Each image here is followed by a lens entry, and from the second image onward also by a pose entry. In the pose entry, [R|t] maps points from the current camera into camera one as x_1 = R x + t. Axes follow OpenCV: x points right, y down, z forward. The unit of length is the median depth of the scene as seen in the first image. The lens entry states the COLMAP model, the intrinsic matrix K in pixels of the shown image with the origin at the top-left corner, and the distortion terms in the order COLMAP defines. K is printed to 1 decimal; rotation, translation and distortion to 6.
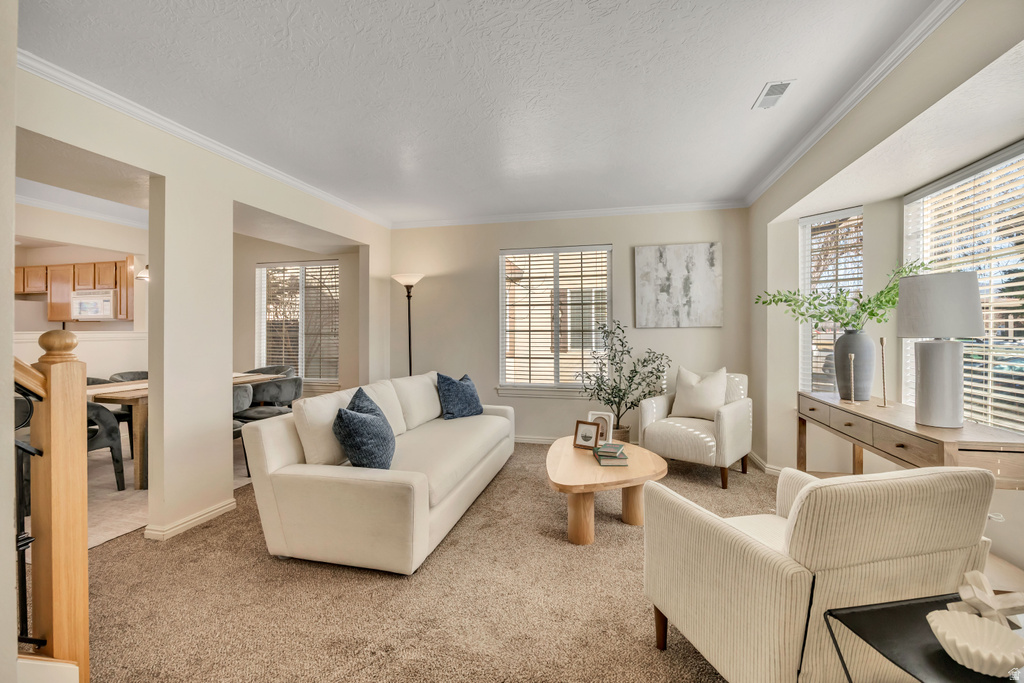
lens RADIAL K [[453.4, 0, 506.9], [0, 453.4, 336.7], [0, 0, 1]] dist [0.004189, 0.000003]
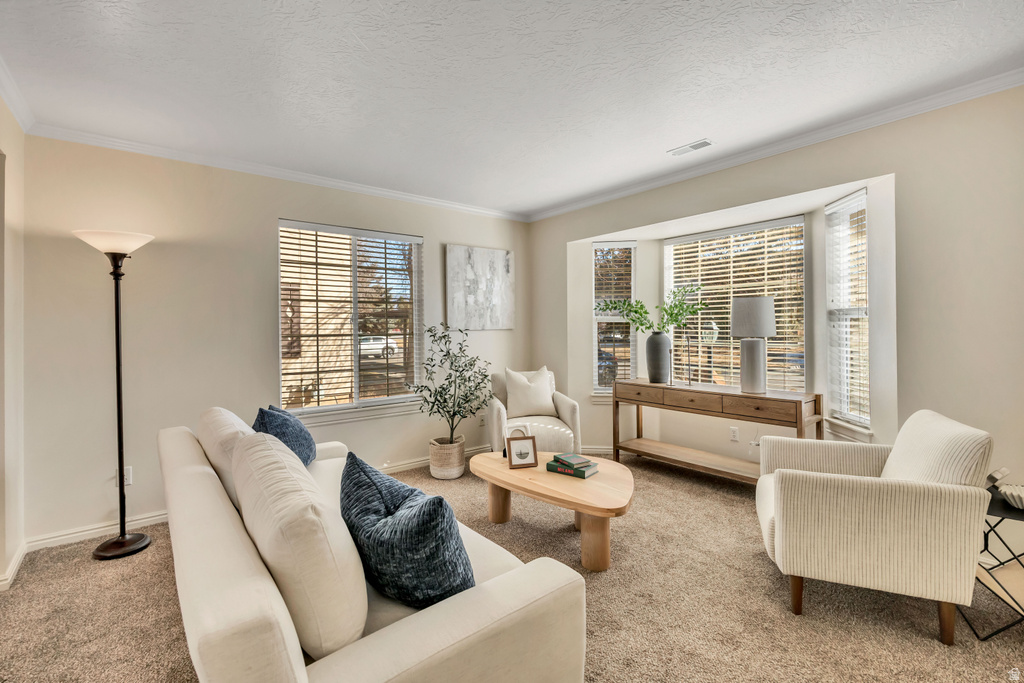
lens RADIAL K [[453.4, 0, 508.6], [0, 453.4, 334.4], [0, 0, 1]] dist [0.004189, 0.000003]
pose [[0.606814, -0.014664, 0.794709, -0.393355], [0.018019, 0.999827, 0.004689, -0.014092], [-0.794640, 0.011475, 0.606973, 0.342736]]
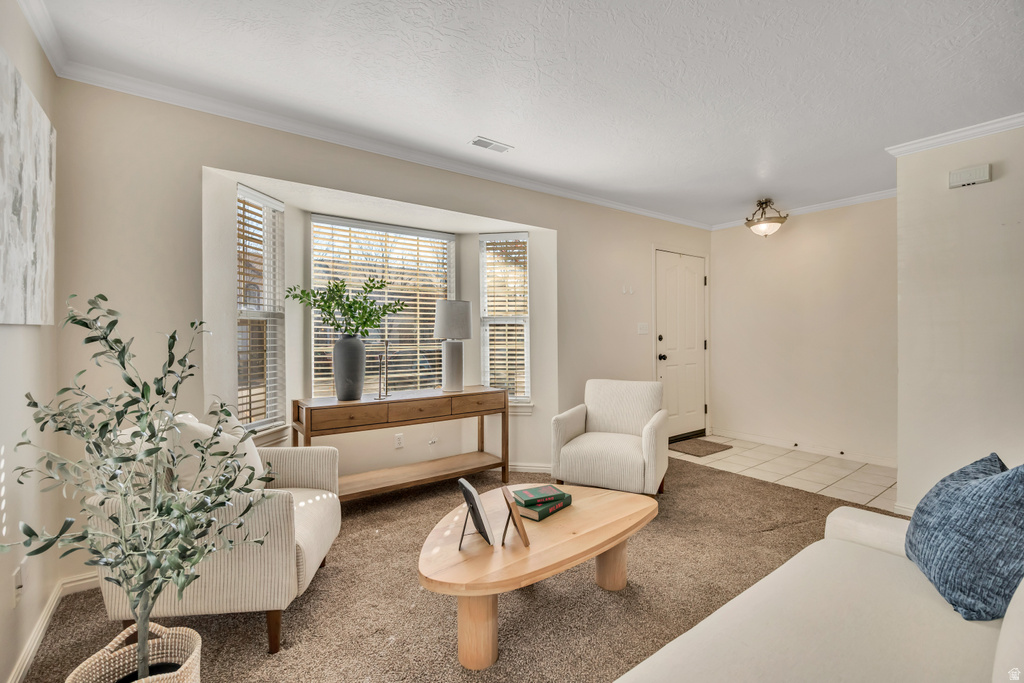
lens RADIAL K [[453.4, 0, 514.2], [0, 453.4, 340.9], [0, 0, 1]] dist [0.004189, 0.000003]
pose [[-0.765536, 0.001734, 0.643391, -0.142890], [0.015309, 0.999762, 0.015520, -0.005989], [-0.643211, 0.021731, -0.765380, 1.024371]]
